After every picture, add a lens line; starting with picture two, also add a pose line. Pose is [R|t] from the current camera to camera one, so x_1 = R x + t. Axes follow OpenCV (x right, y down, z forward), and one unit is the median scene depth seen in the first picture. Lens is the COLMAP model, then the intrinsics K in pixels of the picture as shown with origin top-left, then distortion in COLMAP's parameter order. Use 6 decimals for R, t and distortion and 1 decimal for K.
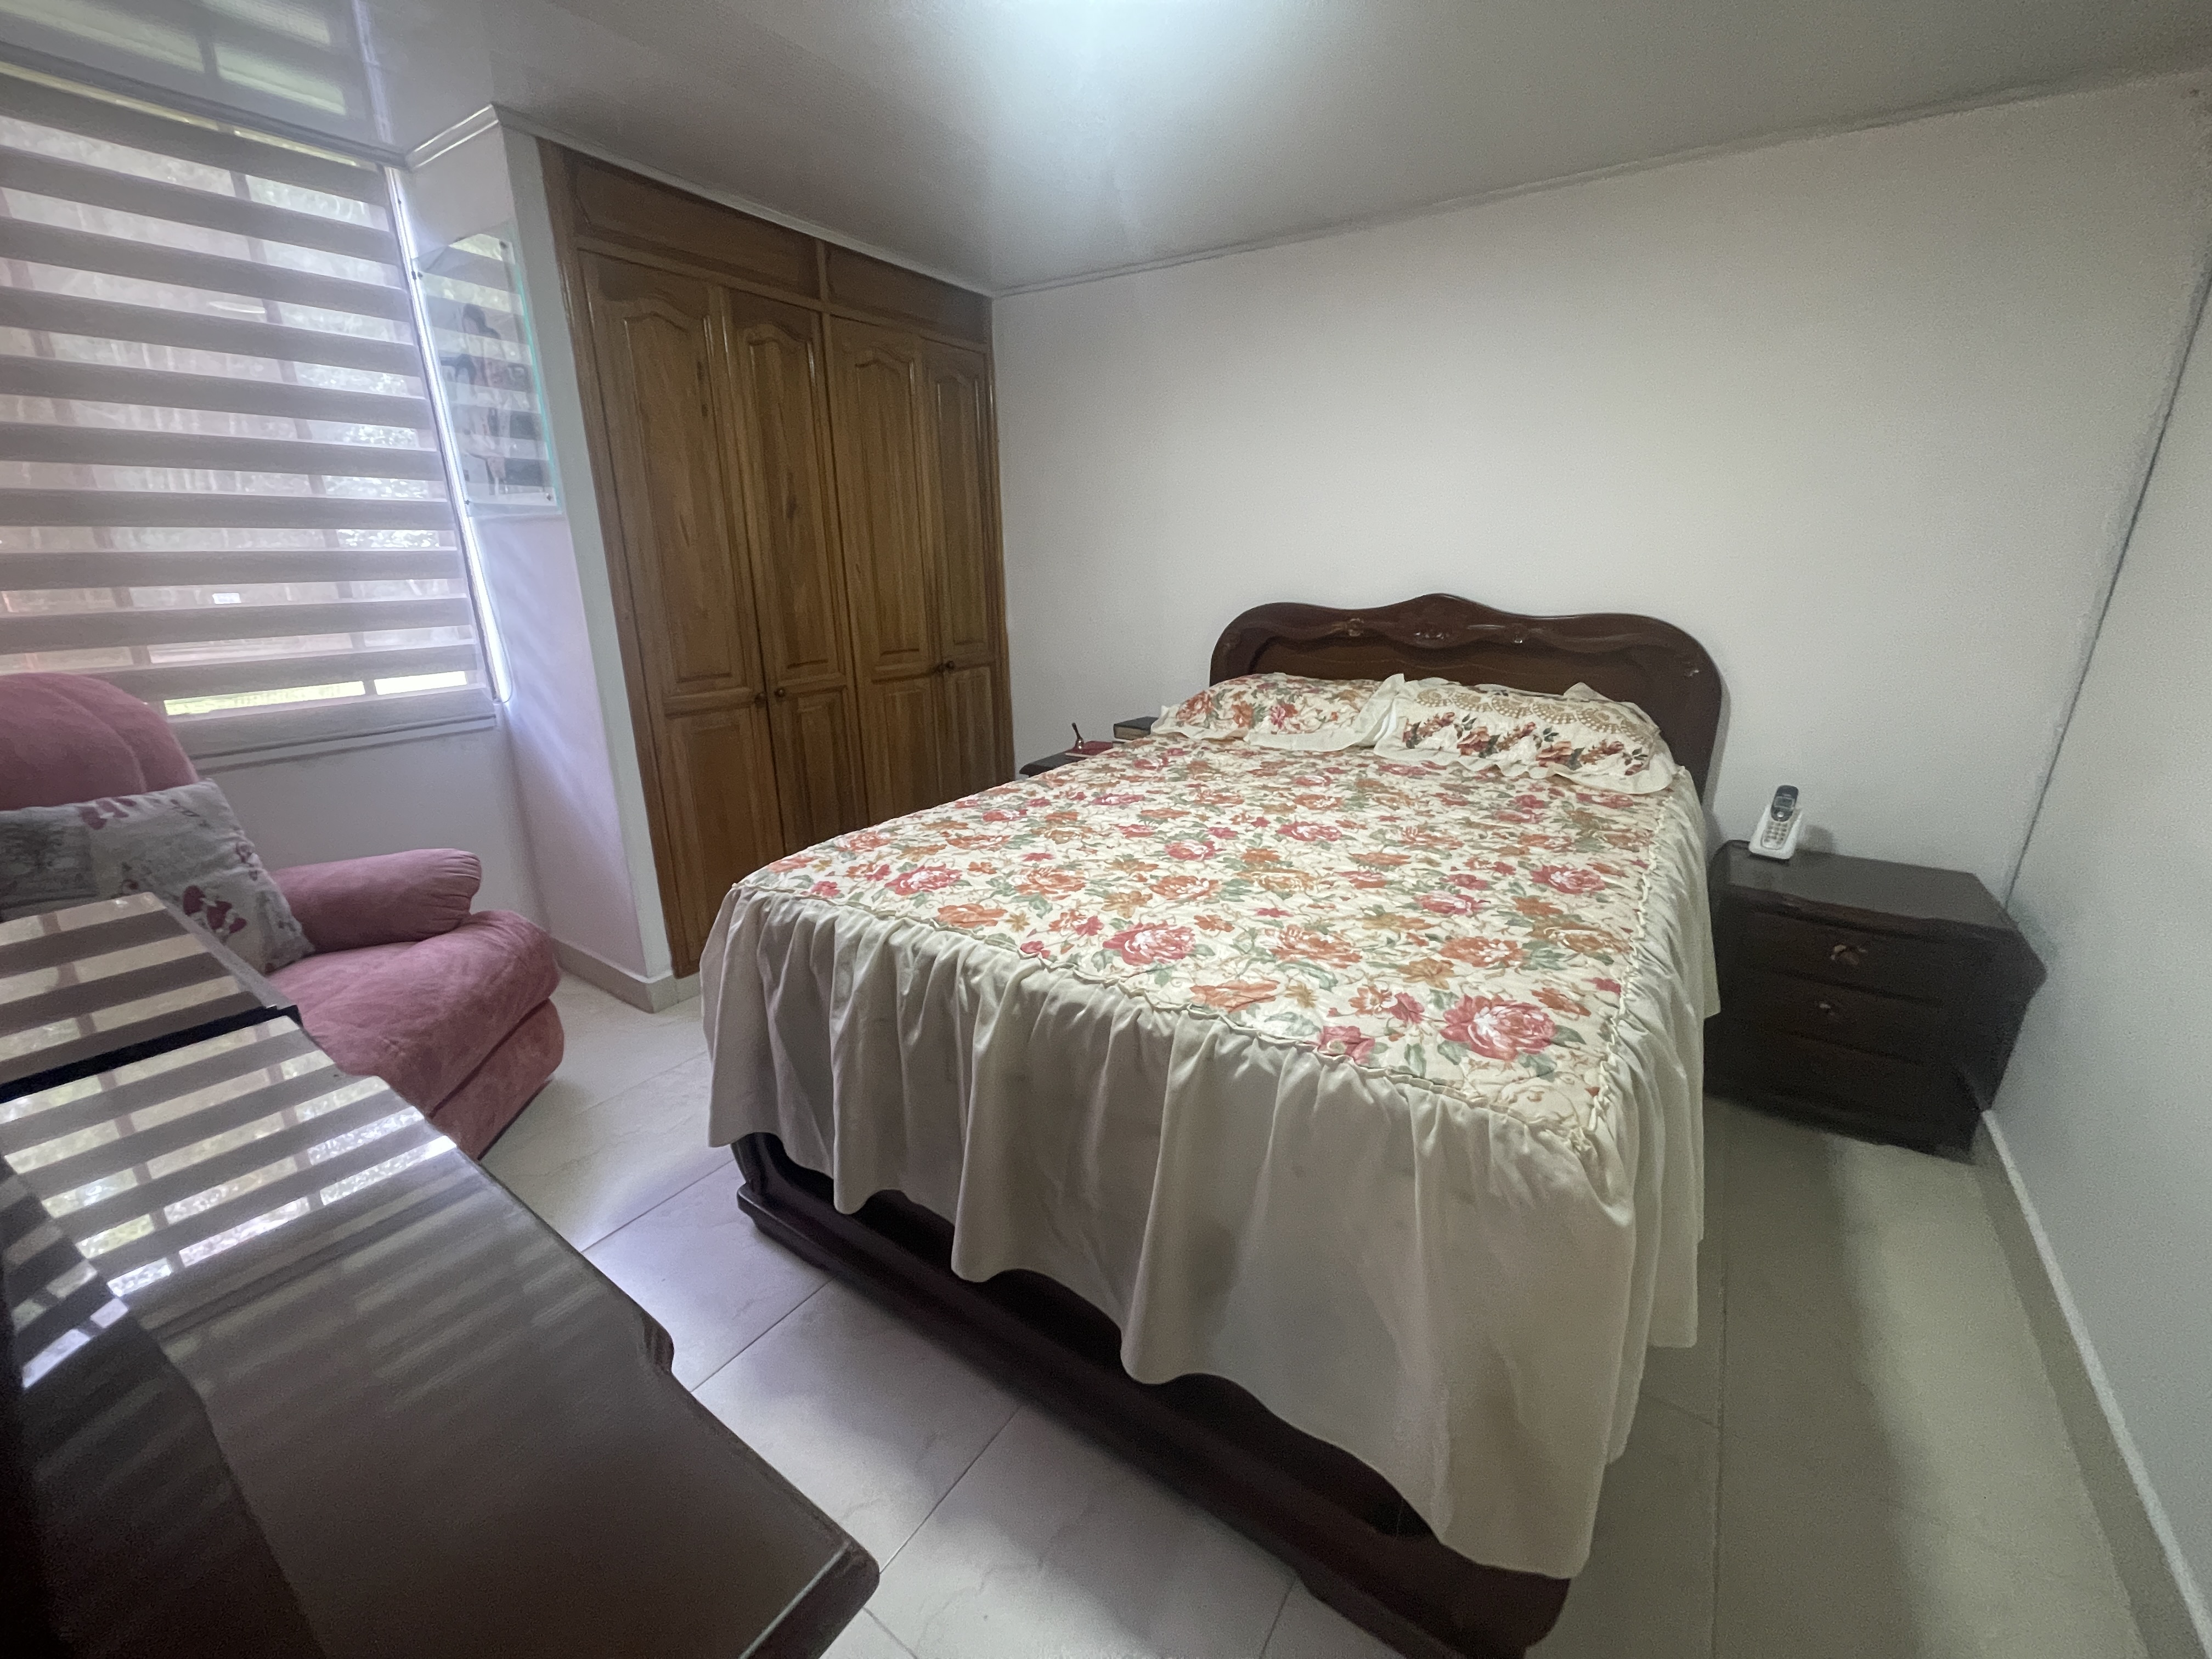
lens RADIAL K [[894.1, 0, 1106.0], [0, 894.1, 829.5], [0, 0, 1]] dist [0.001968, 0.000671]
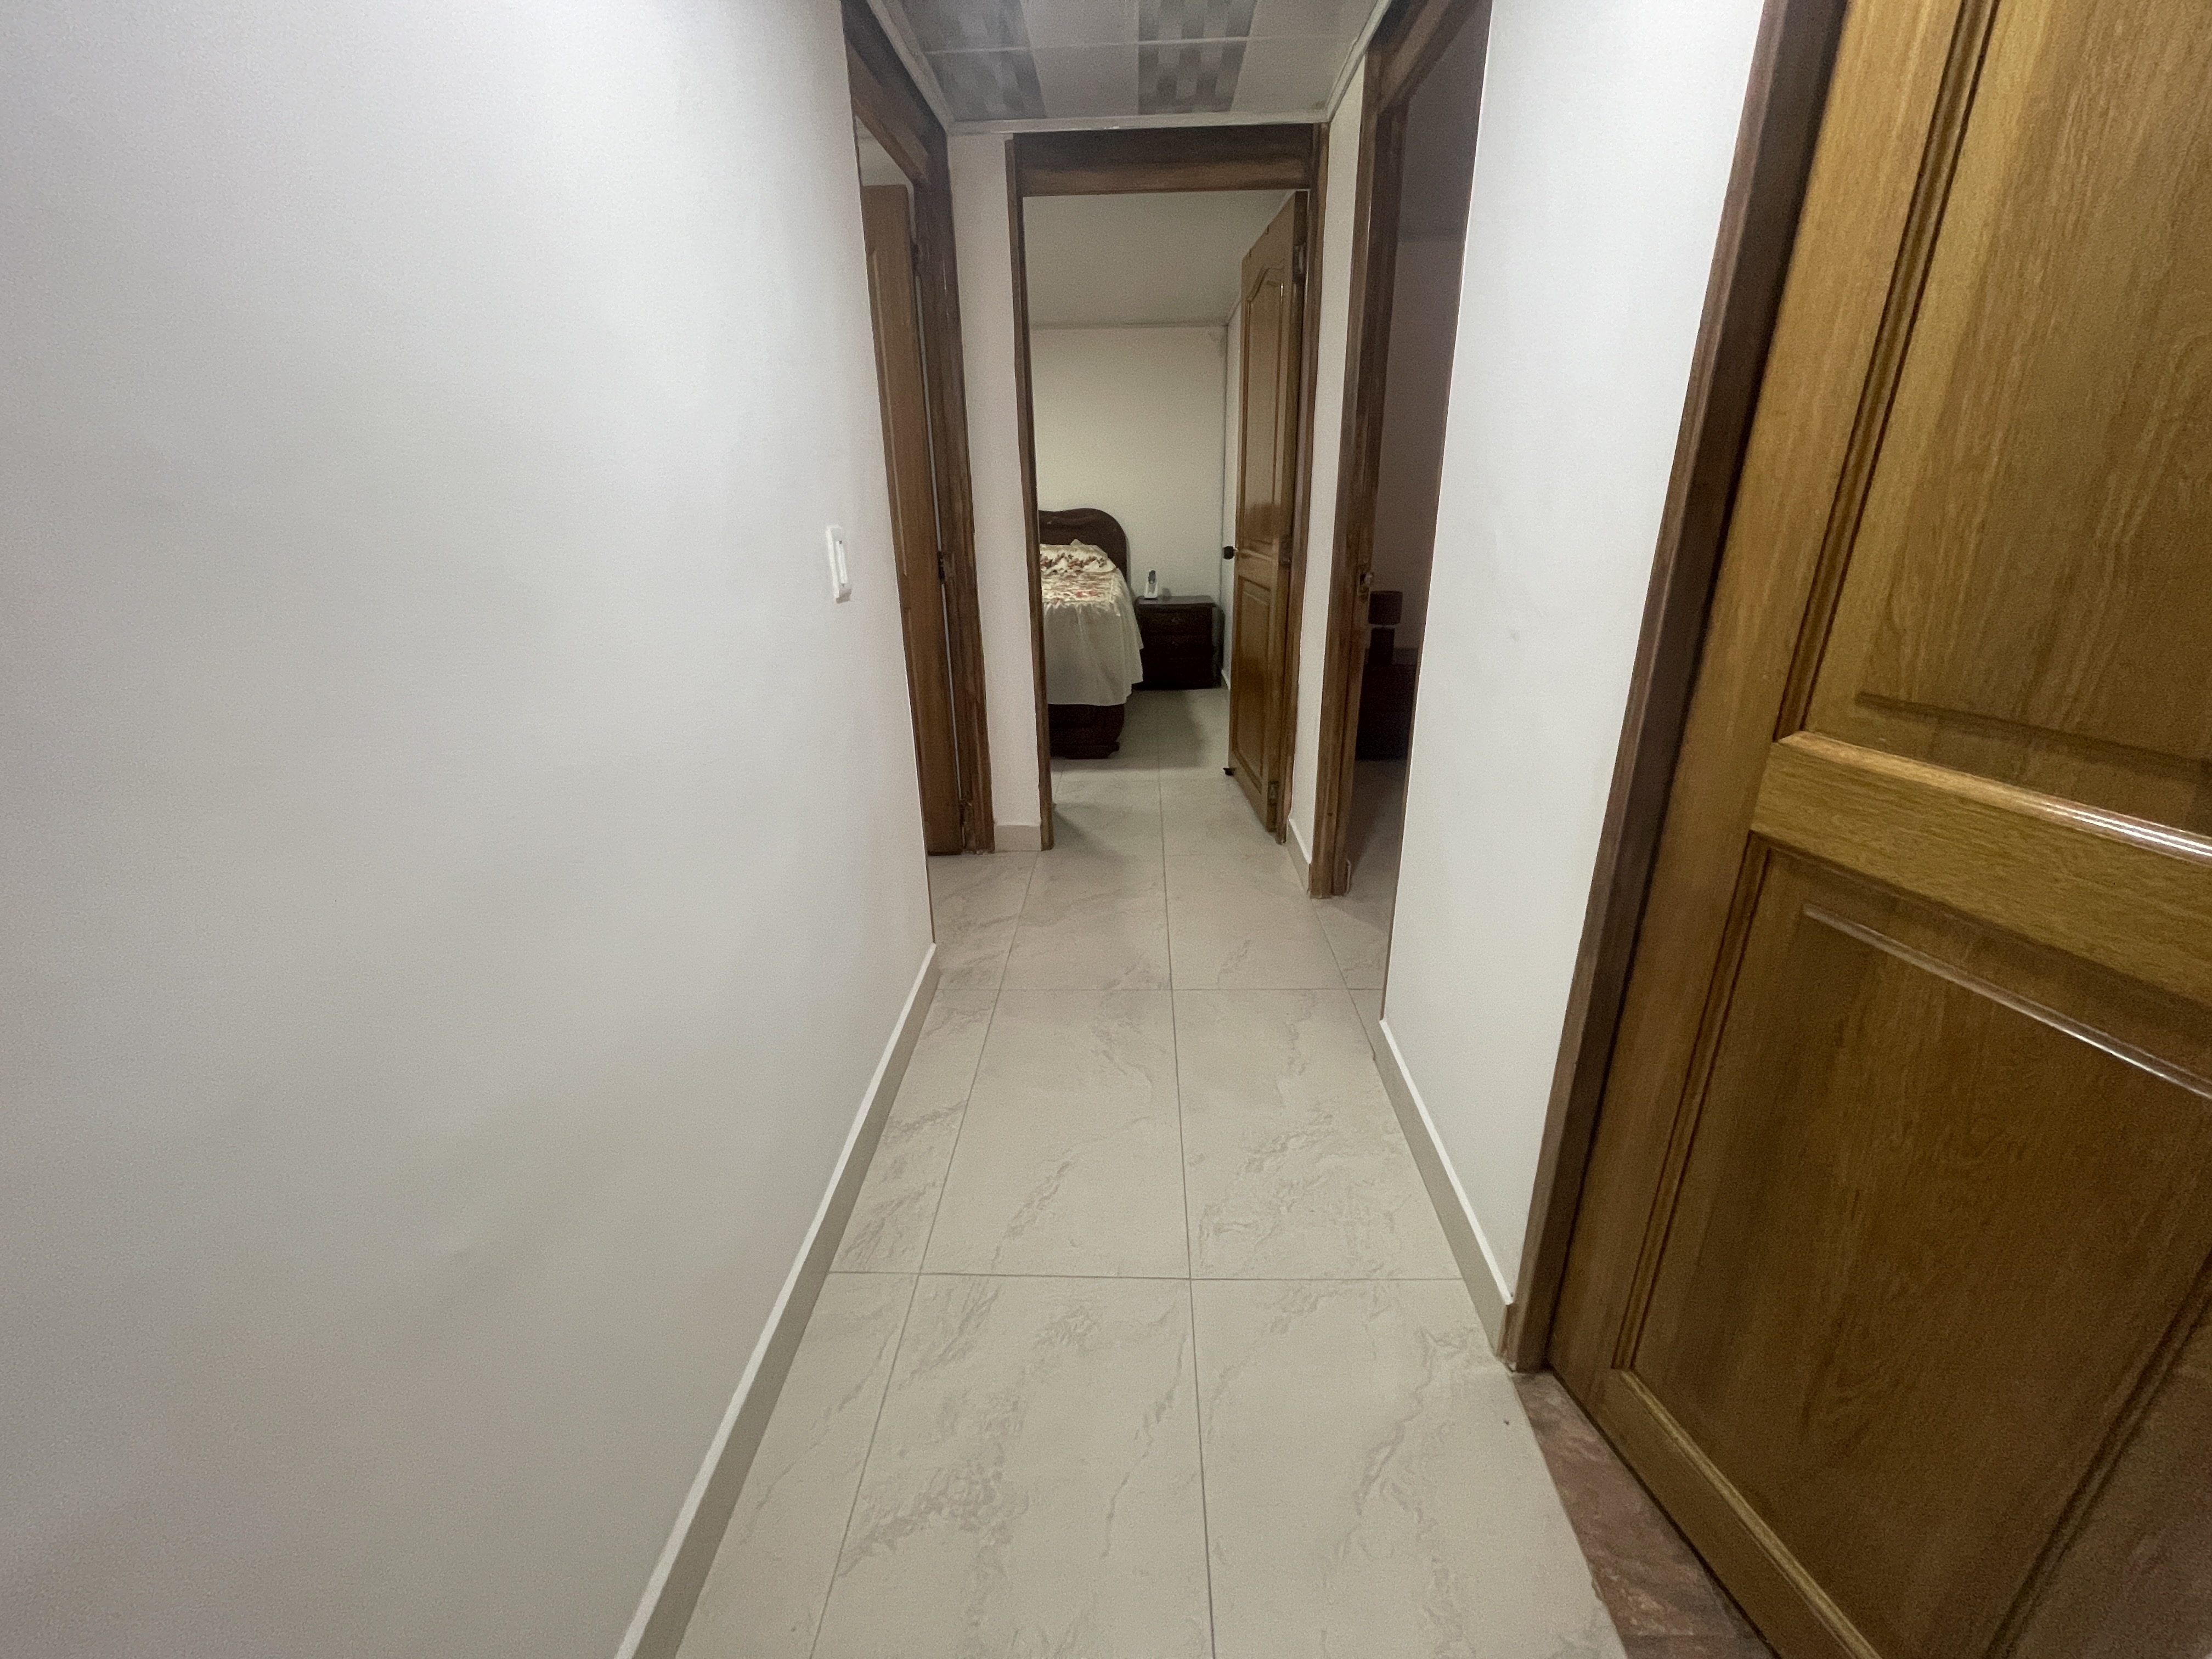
lens RADIAL K [[894.1, 0, 1106.0], [0, 894.1, 829.5], [0, 0, 1]] dist [0.001968, 0.000671]
pose [[0.847075, -0.209553, 0.488418, -0.815690], [0.183875, 0.977786, 0.100617, 0.412718], [-0.498653, 0.004578, 0.866790, -1.236650]]
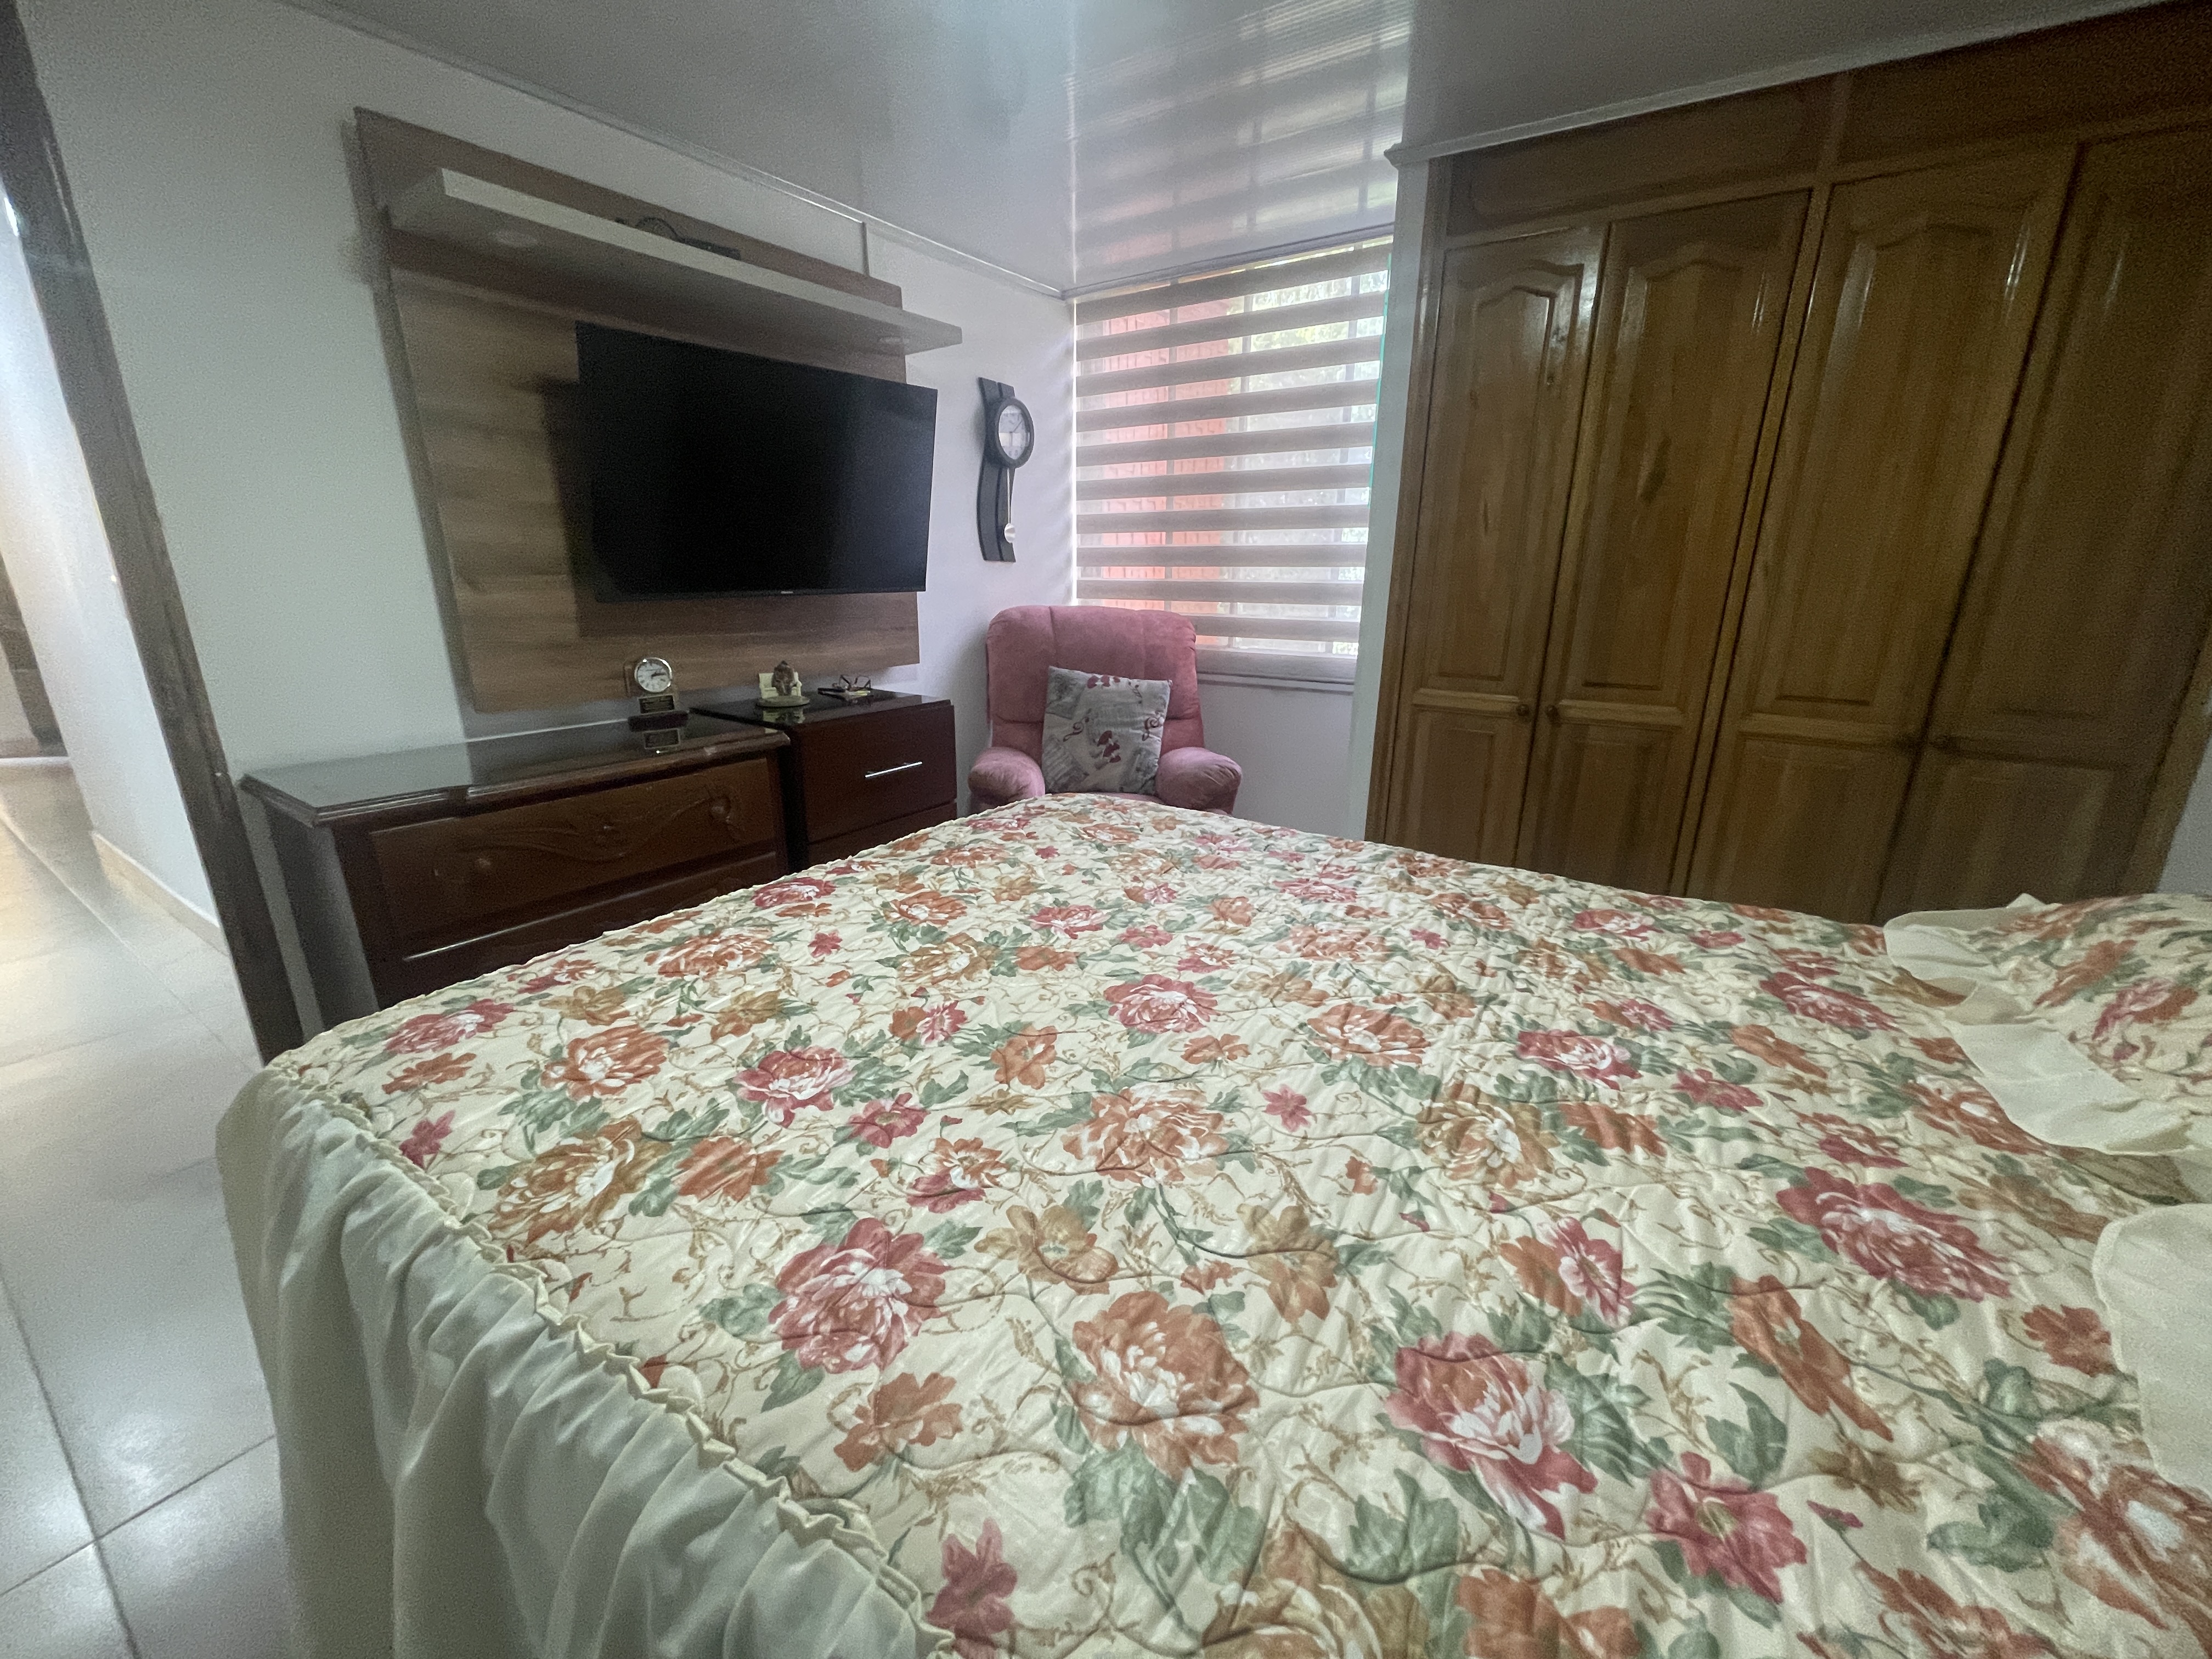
lens RADIAL K [[894.1, 0, 1106.0], [0, 894.1, 829.5], [0, 0, 1]] dist [0.001968, 0.000671]
pose [[-0.004745, 0.291994, -0.956408, 0.563472], [-0.308239, 0.909422, 0.279178, -0.188205], [0.951297, 0.296127, 0.085689, 0.675253]]
